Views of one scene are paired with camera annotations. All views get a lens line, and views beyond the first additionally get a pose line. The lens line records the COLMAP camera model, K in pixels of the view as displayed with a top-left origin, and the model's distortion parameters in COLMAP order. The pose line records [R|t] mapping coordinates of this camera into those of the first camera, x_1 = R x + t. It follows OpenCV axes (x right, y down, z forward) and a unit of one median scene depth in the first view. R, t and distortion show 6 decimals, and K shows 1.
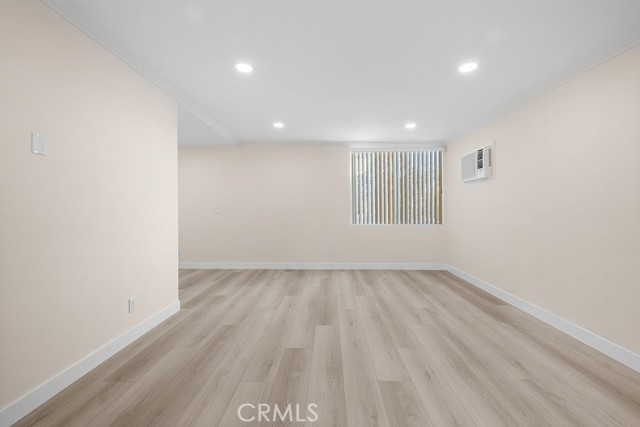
lens RADIAL K [[270.9, 0, 321.3], [0, 270.9, 203.4], [0, 0, 1]] dist [0.005375, -0.000578]
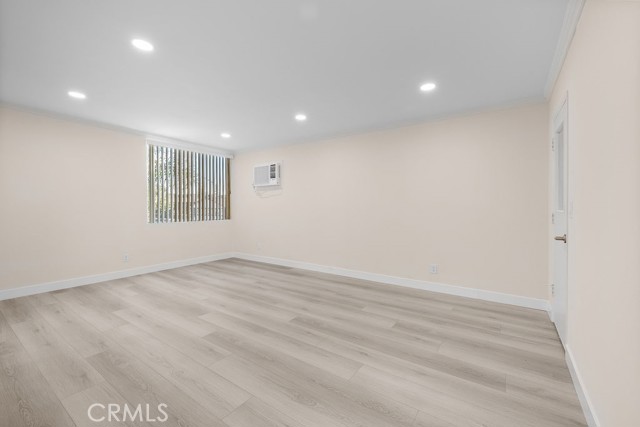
lens RADIAL K [[270.9, 0, 319.5], [0, 270.9, 206.9], [0, 0, 1]] dist [0.005375, -0.000578]
pose [[0.543884, -0.001416, 0.839159, -0.530269], [-0.016802, 0.999780, 0.012577, -0.000885], [-0.838992, -0.020940, 0.543740, 0.029541]]
